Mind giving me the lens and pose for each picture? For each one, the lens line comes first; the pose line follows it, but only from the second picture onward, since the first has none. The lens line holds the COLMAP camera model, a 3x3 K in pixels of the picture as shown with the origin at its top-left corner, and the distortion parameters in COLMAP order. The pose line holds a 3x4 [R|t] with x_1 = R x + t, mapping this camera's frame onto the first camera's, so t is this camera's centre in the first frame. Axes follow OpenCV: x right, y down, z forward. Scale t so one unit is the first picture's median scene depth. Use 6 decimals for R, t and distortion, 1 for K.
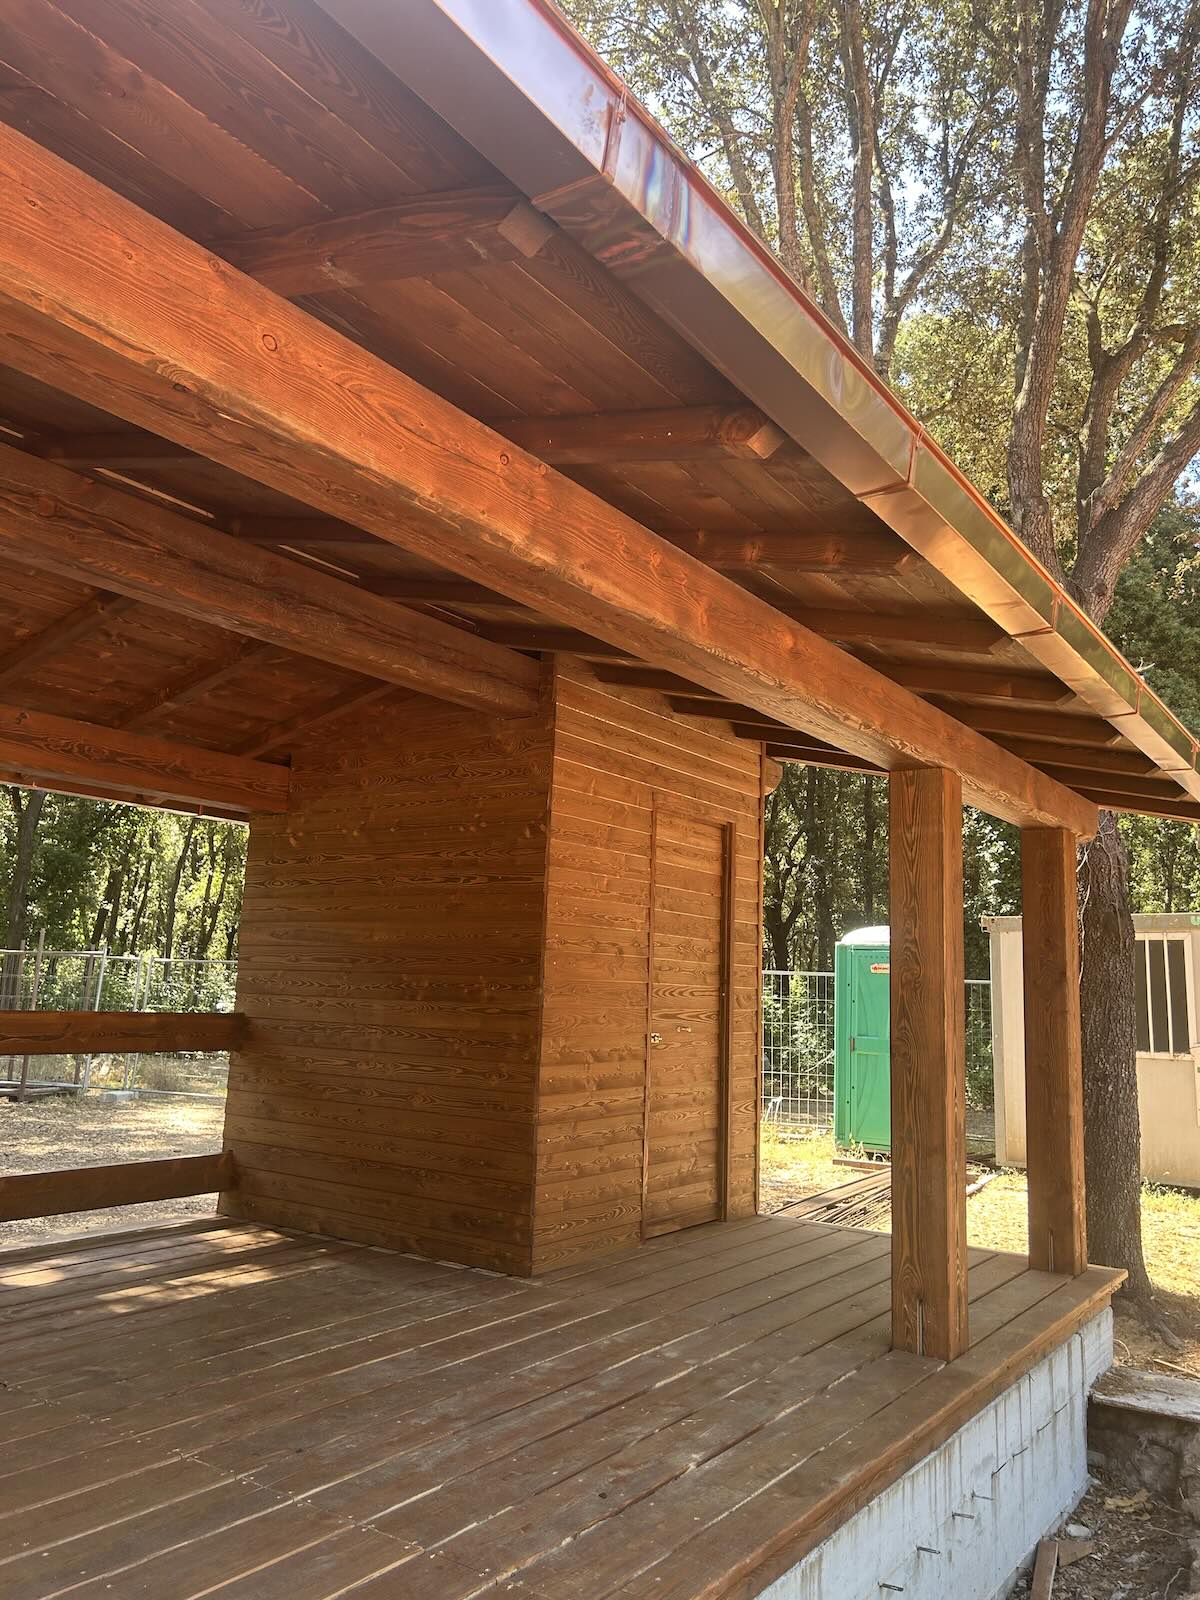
lens RADIAL K [[1186.5, 0, 591.3], [0, 1186.5, 800.3], [0, 0, 1]] dist [0.056928, 0.000472]
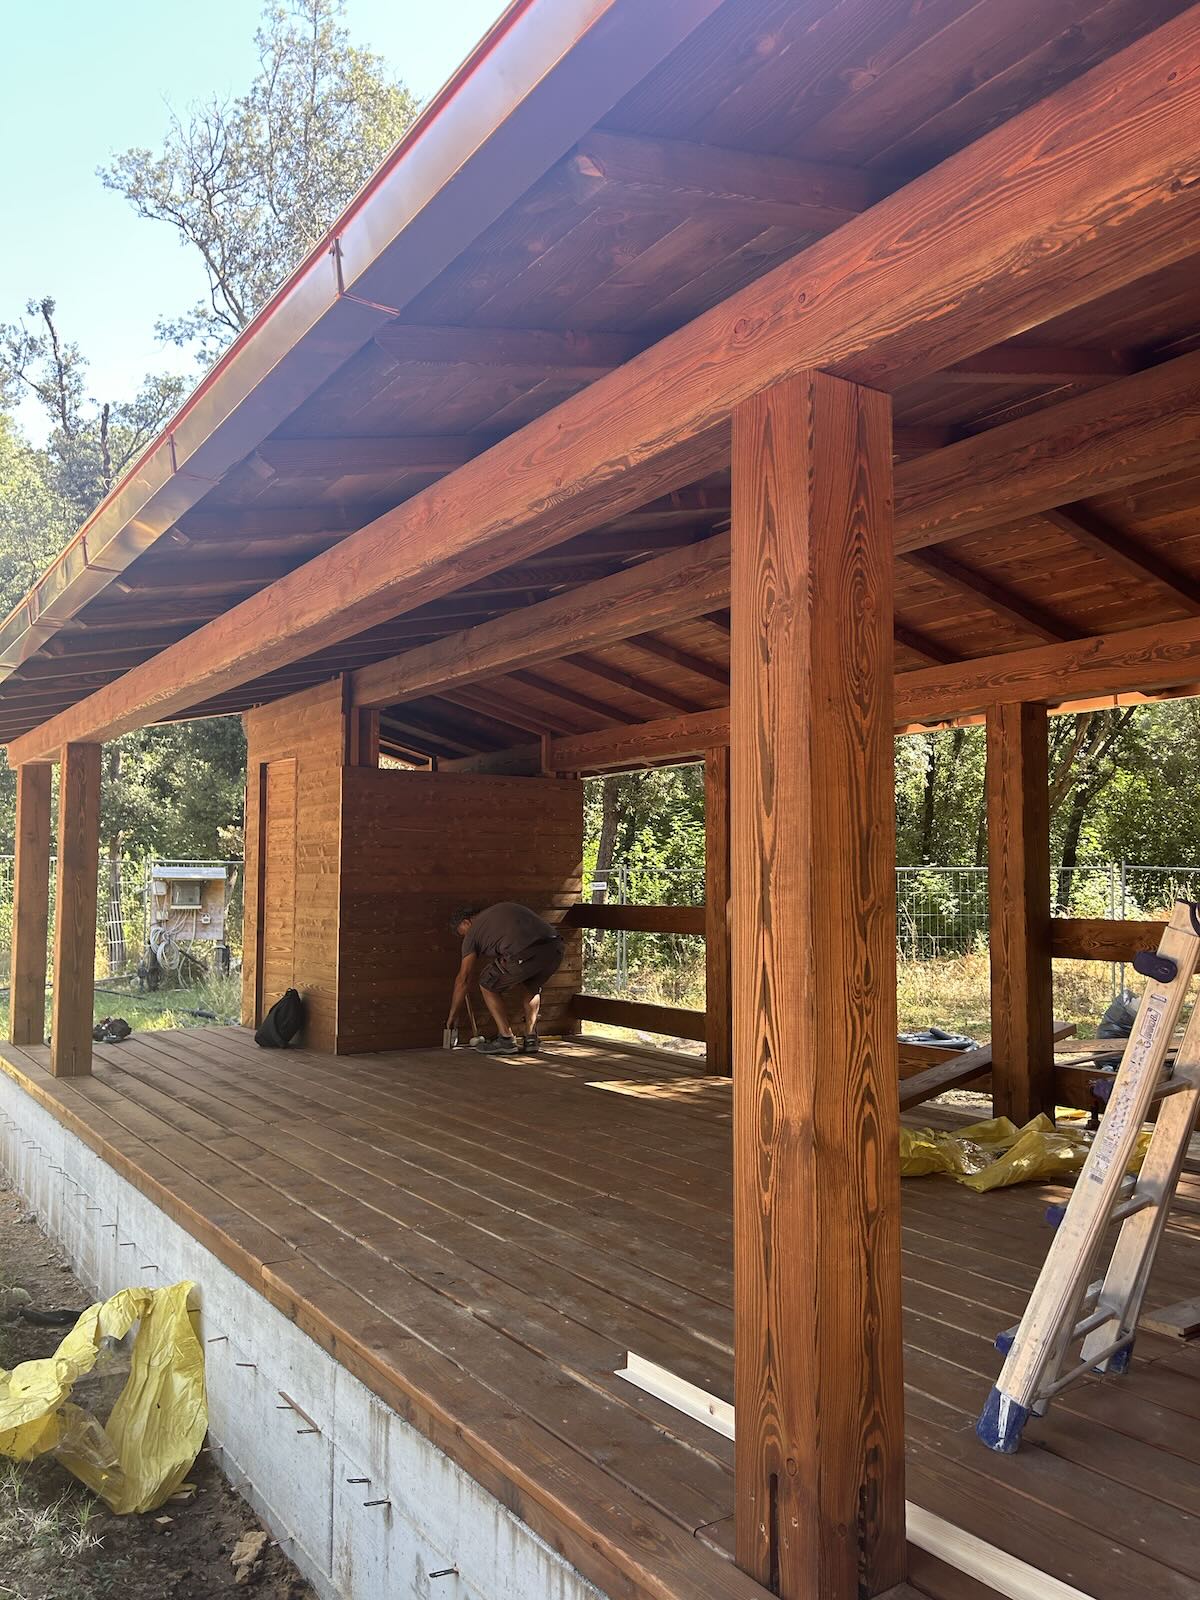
lens RADIAL K [[1186.5, 0, 591.4], [0, 1186.5, 808.0], [0, 0, 1]] dist [0.056928, 0.000472]
pose [[-0.362824, -0.110716, -0.925257, 1.033902], [0.132156, 0.976767, -0.168702, 0.301659], [0.922439, -0.183487, -0.339763, 1.486888]]
